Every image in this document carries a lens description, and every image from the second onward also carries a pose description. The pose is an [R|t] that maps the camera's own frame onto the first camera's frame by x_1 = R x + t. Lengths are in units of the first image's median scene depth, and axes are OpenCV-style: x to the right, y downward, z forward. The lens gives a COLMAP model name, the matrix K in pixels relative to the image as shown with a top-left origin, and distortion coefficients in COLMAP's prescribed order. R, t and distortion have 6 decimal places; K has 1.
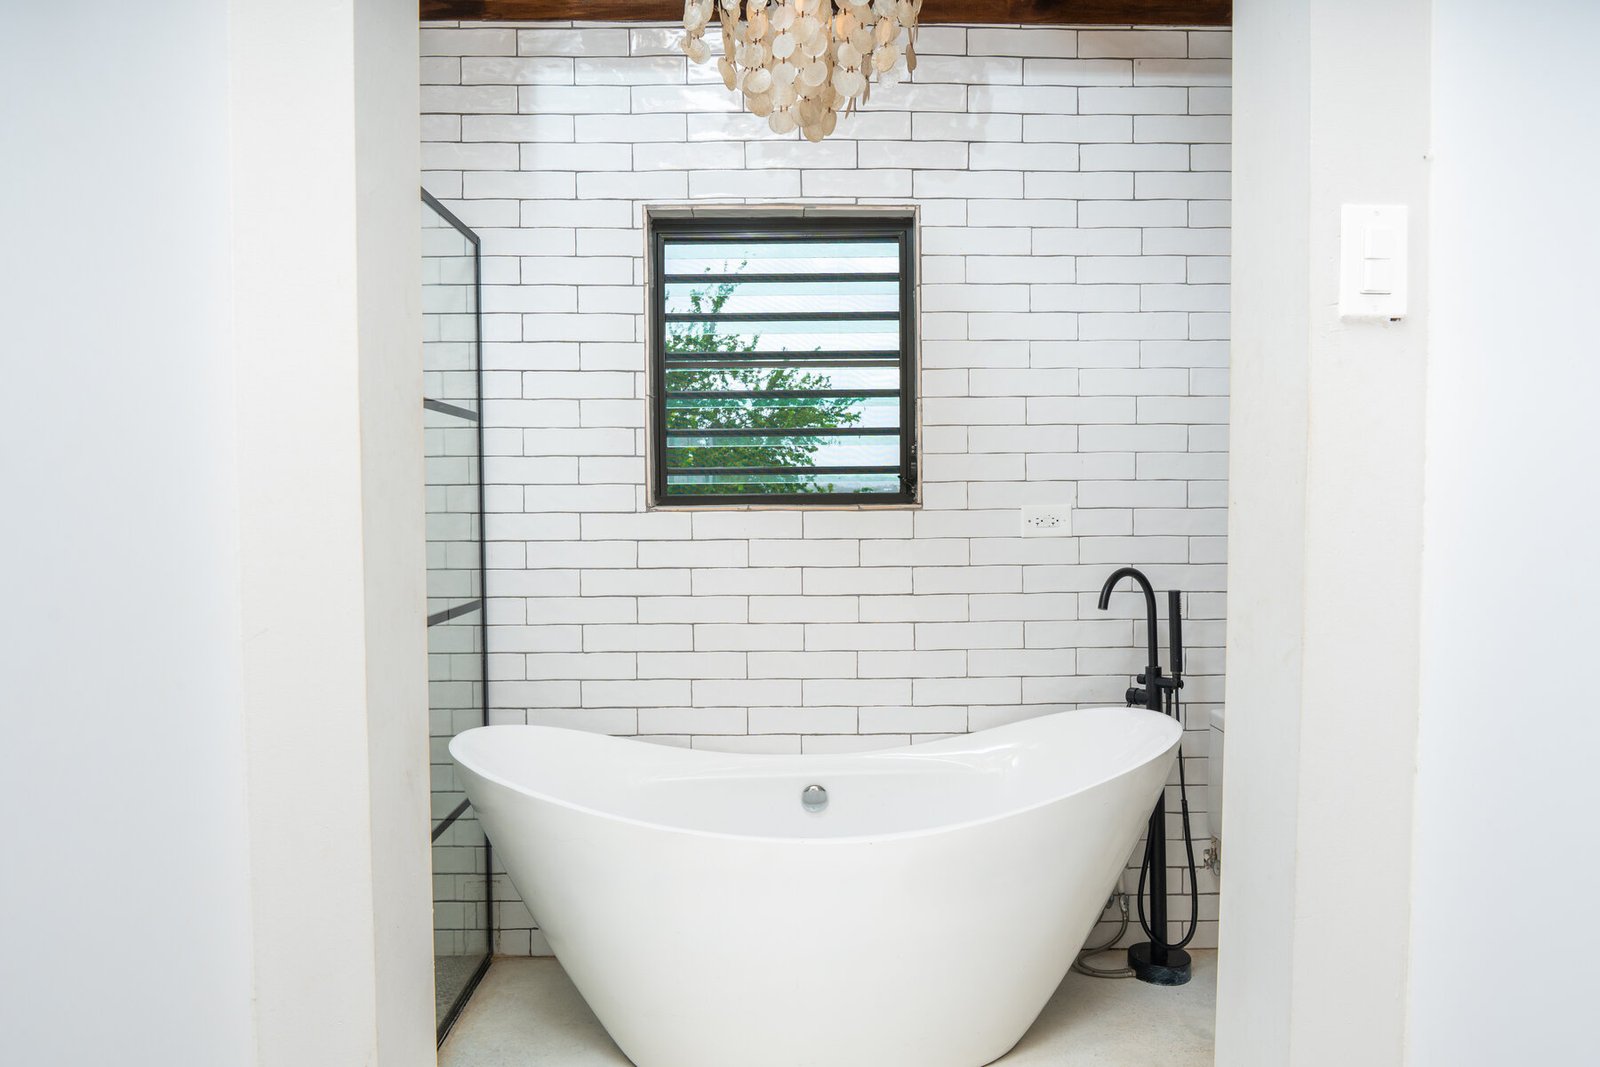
lens RADIAL K [[981.0, 0, 800.0], [0, 981.0, 533.5], [0, 0, 1]] dist [-0.024710, -0.000312]
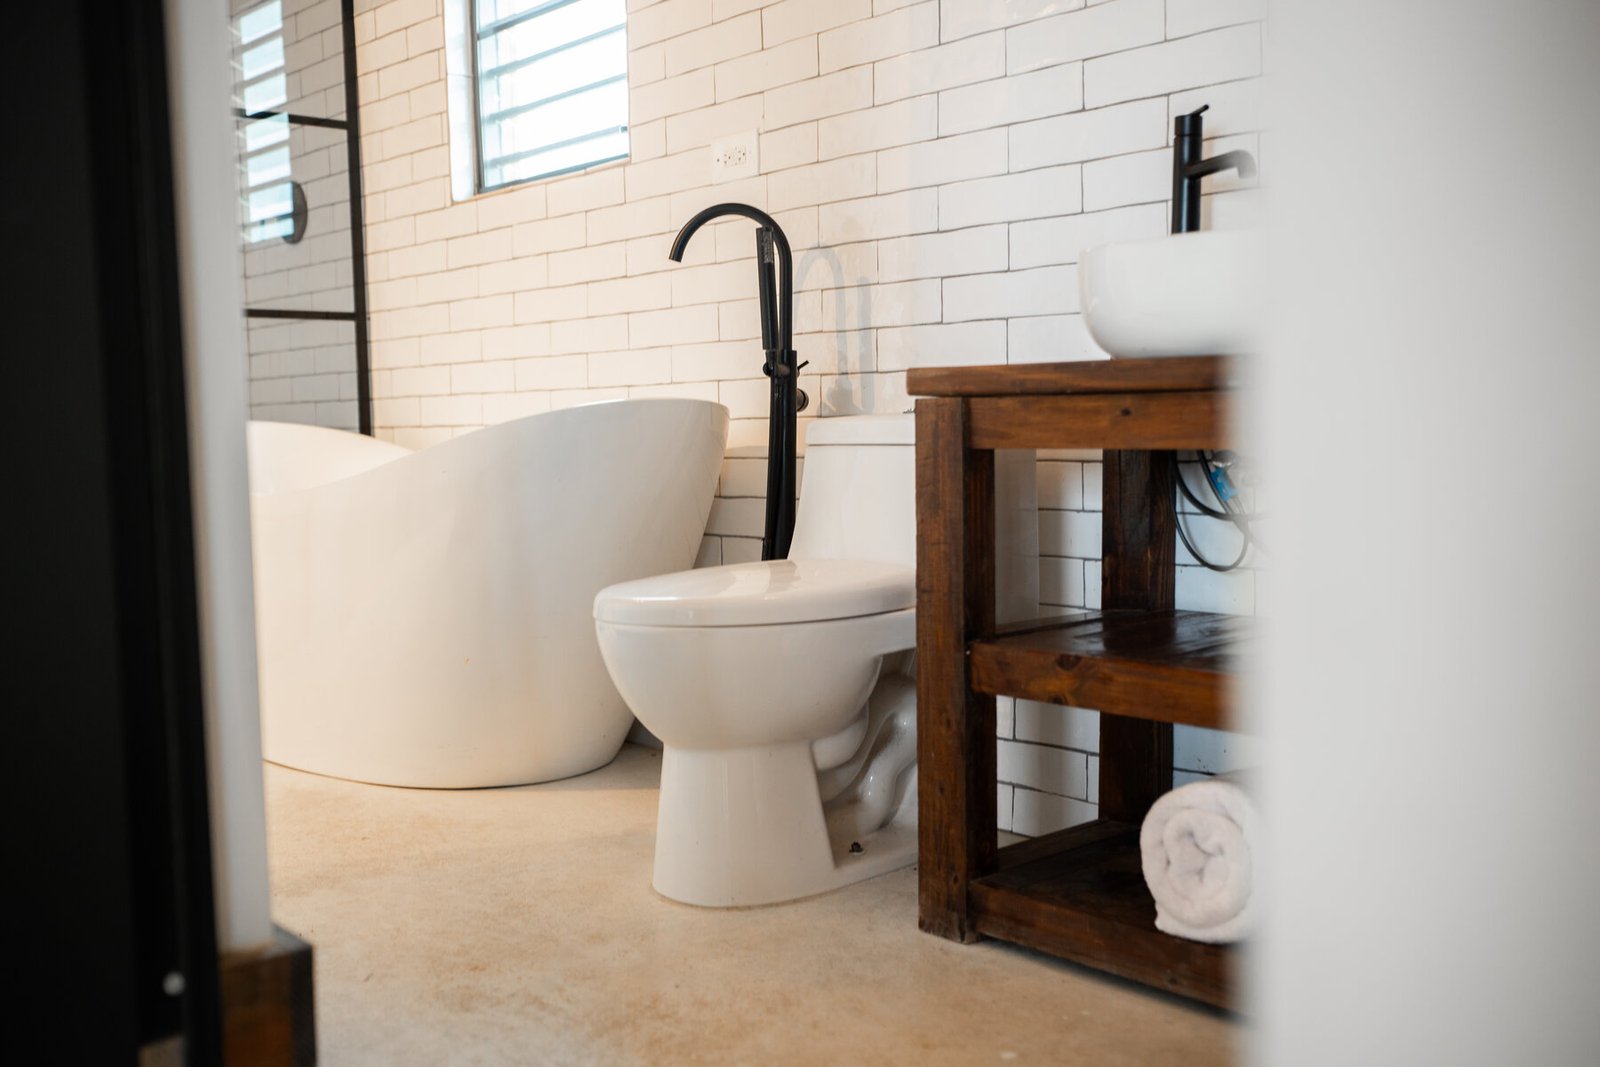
lens RADIAL K [[1585.1, 0, 800.0], [0, 1585.1, 533.5], [0, 0, 1]] dist [0.001777, 0.007381]
pose [[0.654520, 0.044320, -0.754745, 1.155130], [-0.015216, 0.998850, 0.045458, 0.205225], [0.755892, -0.018269, 0.654442, 0.284784]]
